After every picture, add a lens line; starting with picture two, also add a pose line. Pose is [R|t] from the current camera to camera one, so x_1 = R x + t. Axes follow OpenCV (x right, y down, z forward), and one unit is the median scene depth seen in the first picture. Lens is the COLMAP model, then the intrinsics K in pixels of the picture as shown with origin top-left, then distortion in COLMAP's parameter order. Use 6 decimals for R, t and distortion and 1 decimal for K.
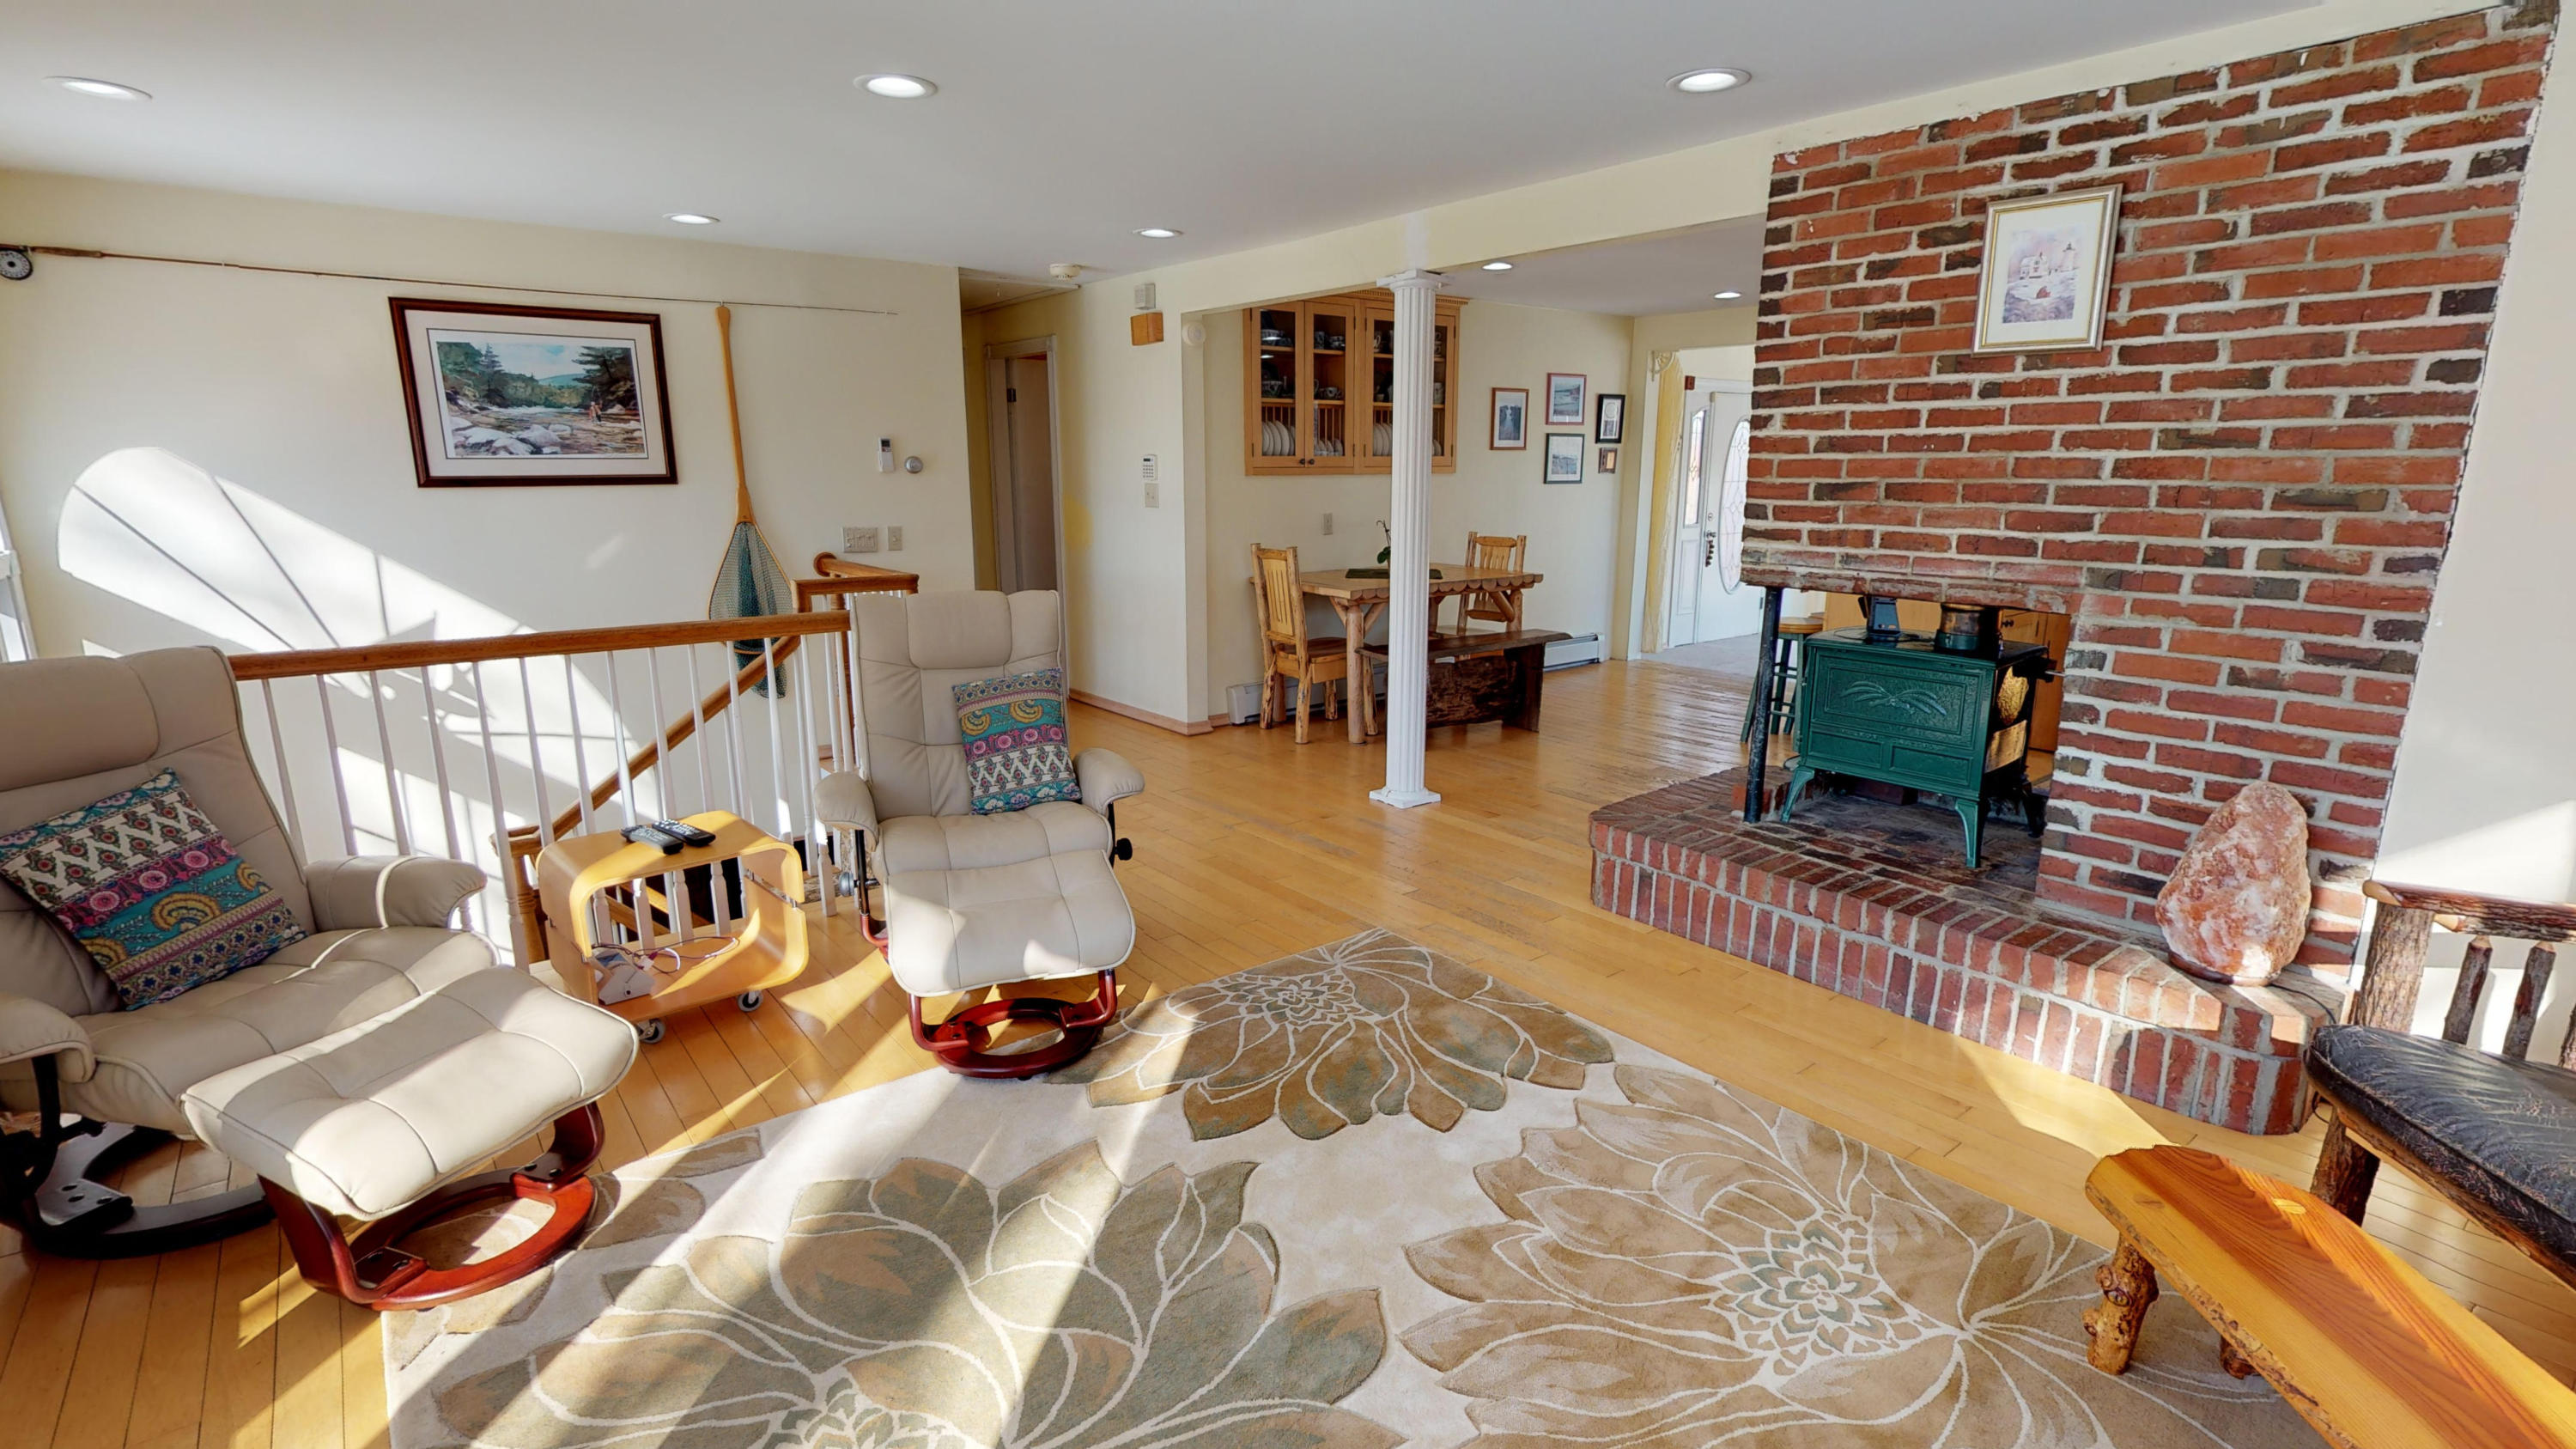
lens RADIAL K [[1198.2, 0, 1301.2], [0, 1198.2, 723.2], [0, 0, 1]] dist [0.002051, -0.000064]
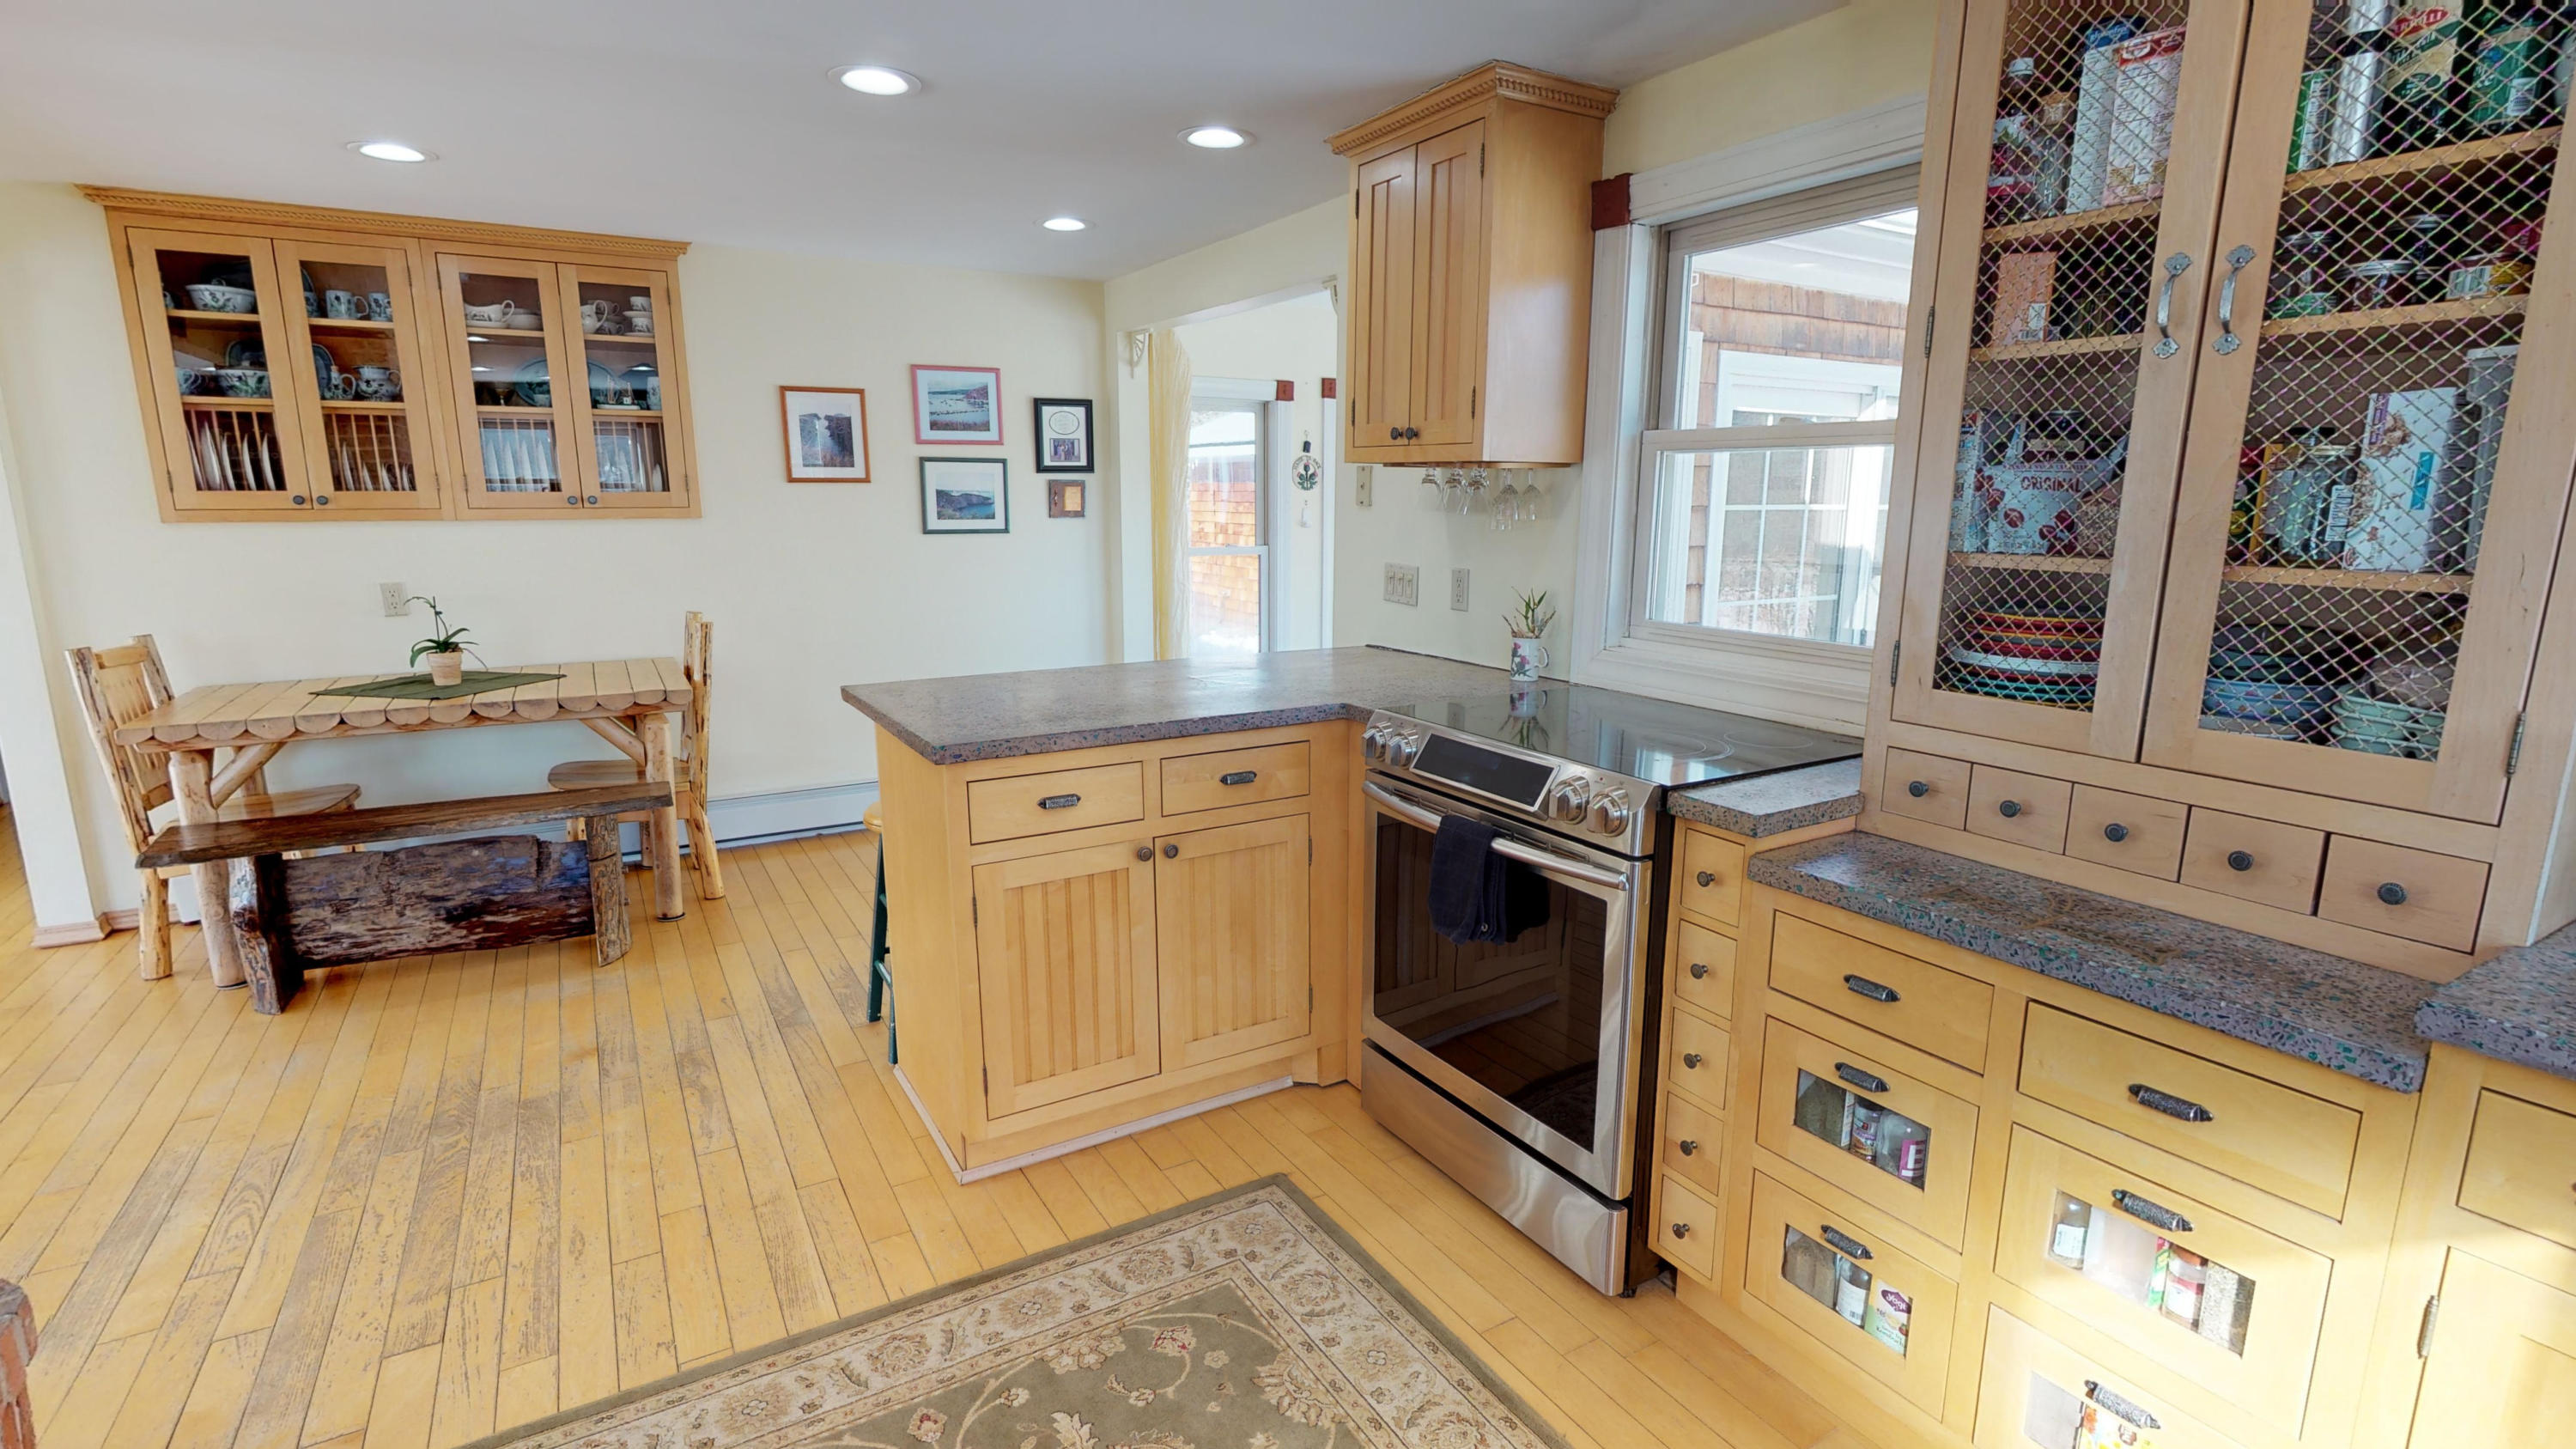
lens RADIAL K [[1198.2, 0, 1283.3], [0, 1198.2, 730.3], [0, 0, 1]] dist [0.002051, -0.000064]
pose [[0.990711, 0.028803, -0.132896, 0.763438], [-0.031614, 0.999318, -0.019087, -0.135656], [0.132255, 0.023111, 0.990946, 0.595699]]
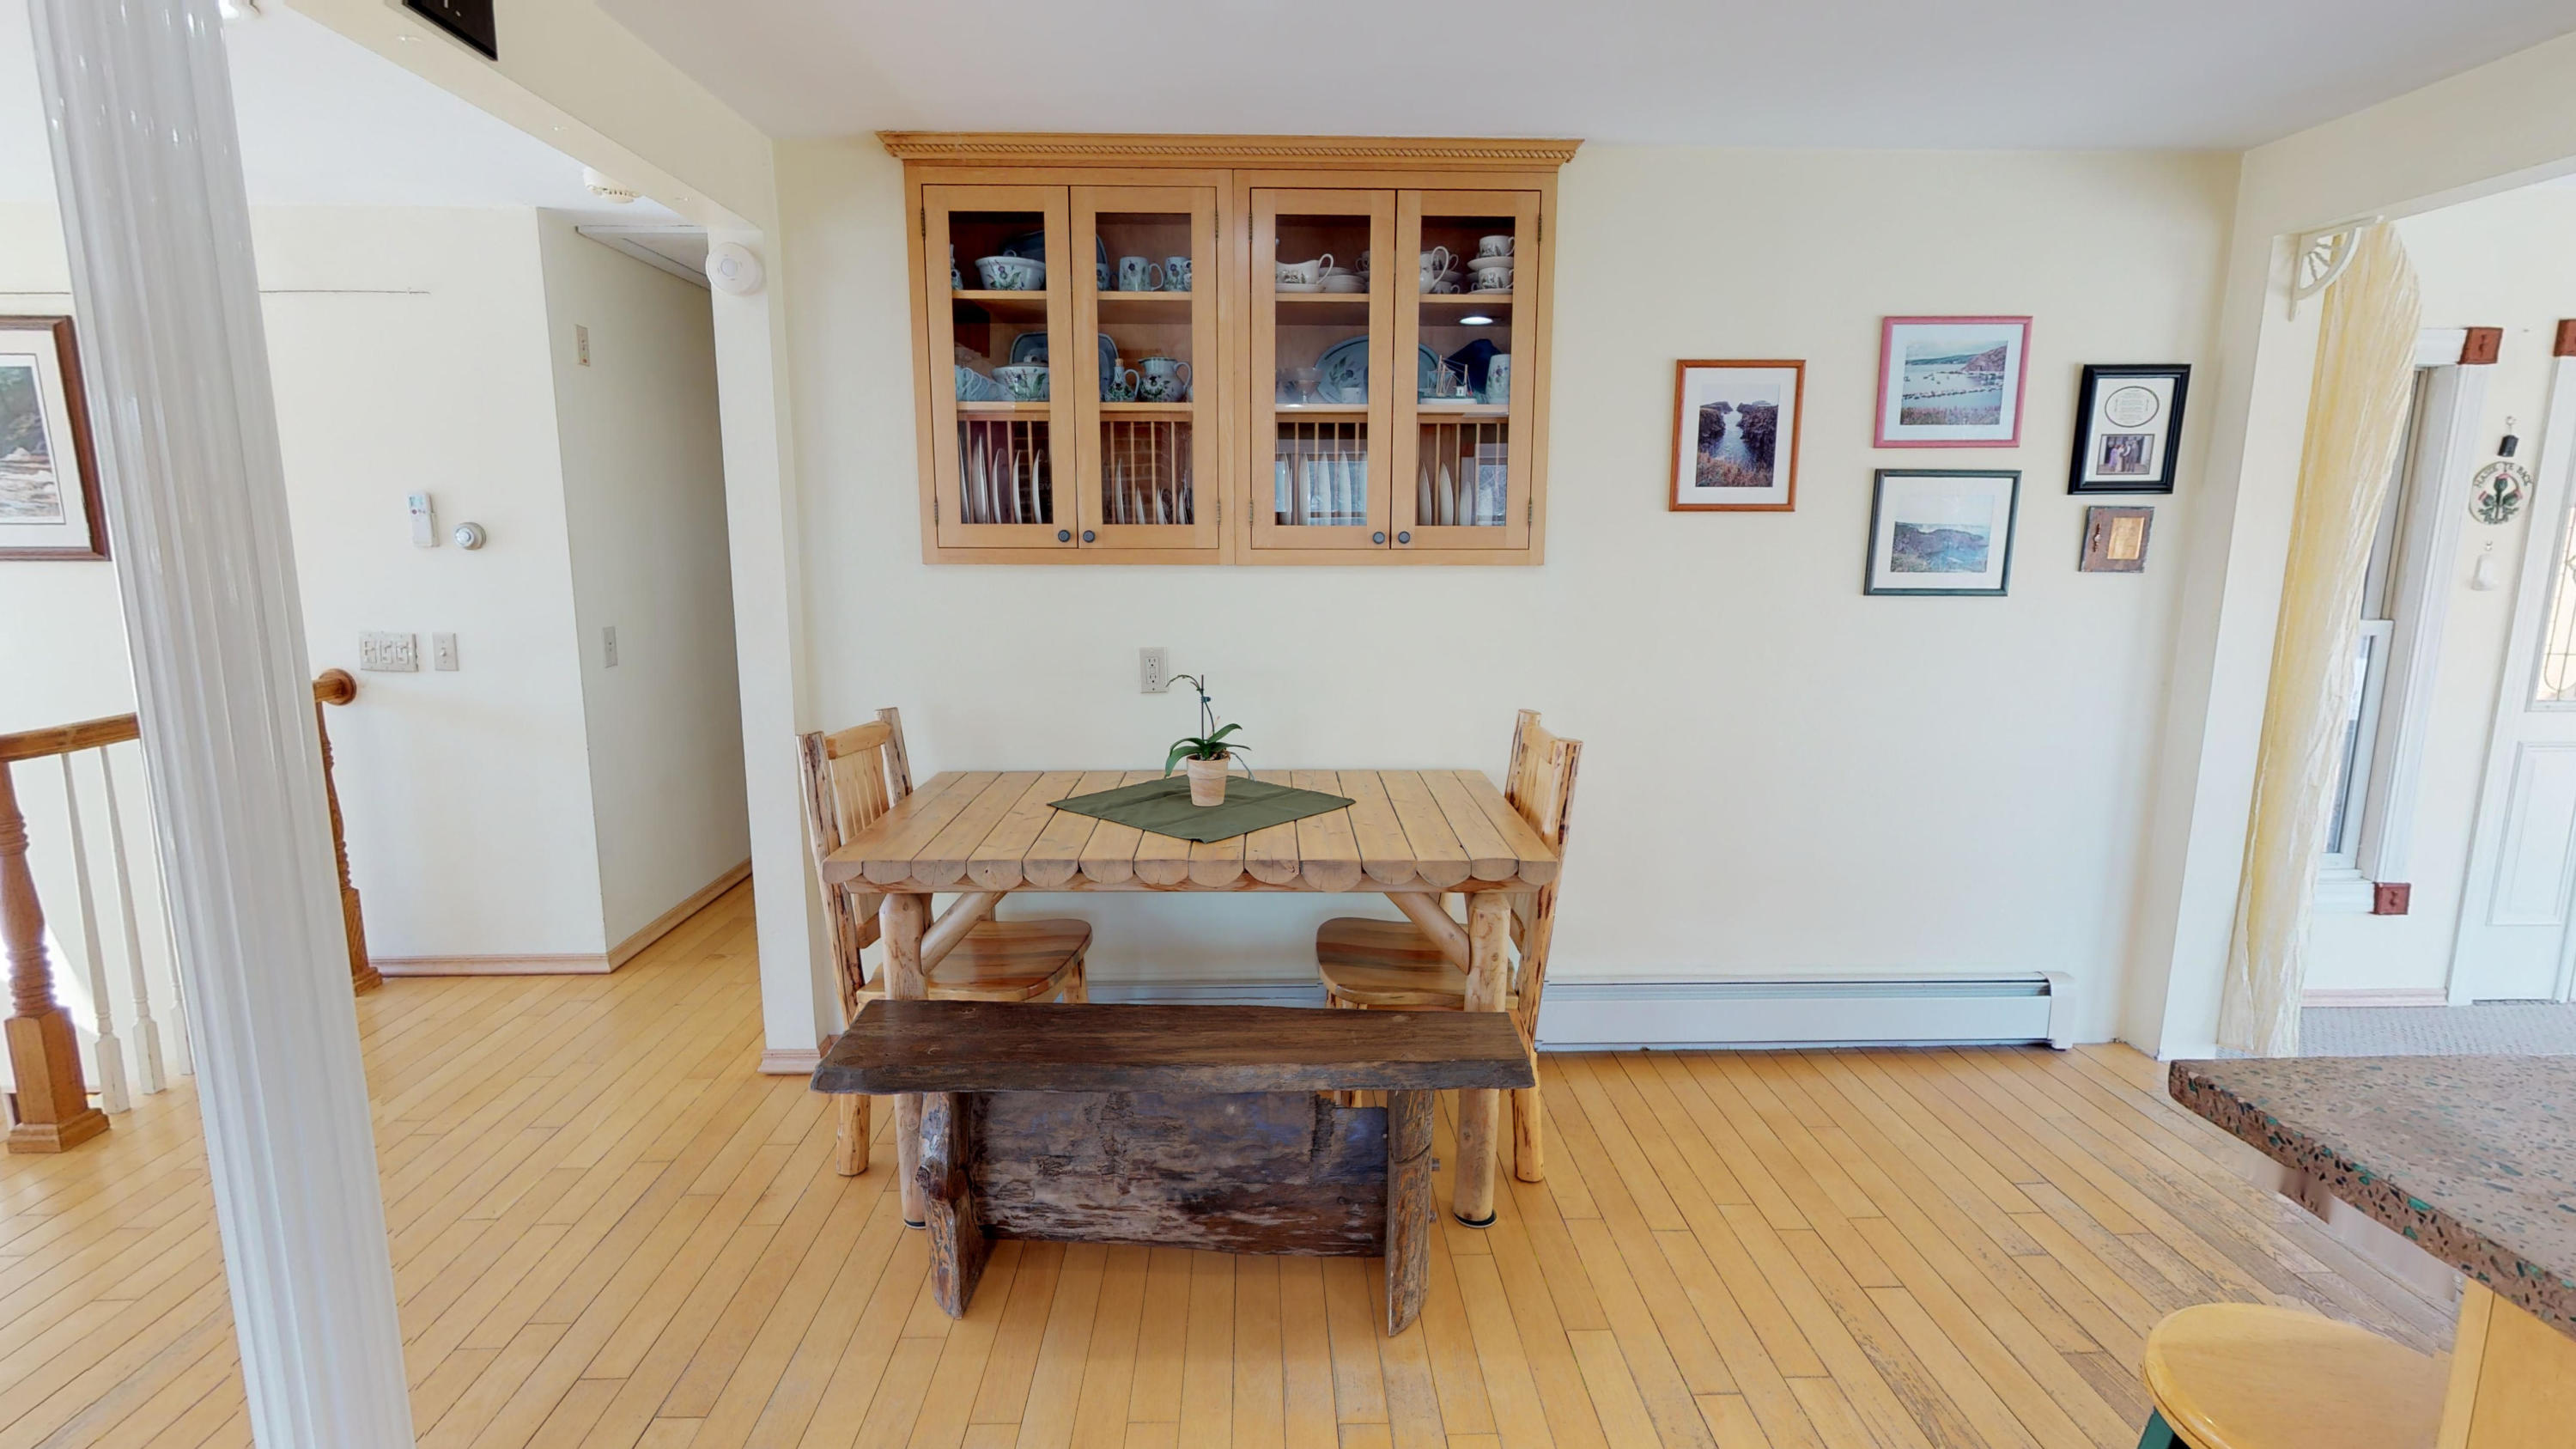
lens RADIAL K [[1198.2, 0, 1281.4], [0, 1198.2, 730.1], [0, 0, 1]] dist [0.002051, -0.000064]
pose [[0.798050, 0.105108, -0.593354, 0.454018], [-0.133755, 0.991005, -0.004349, -0.199405], [0.587560, 0.082834, 0.804930, 0.888188]]
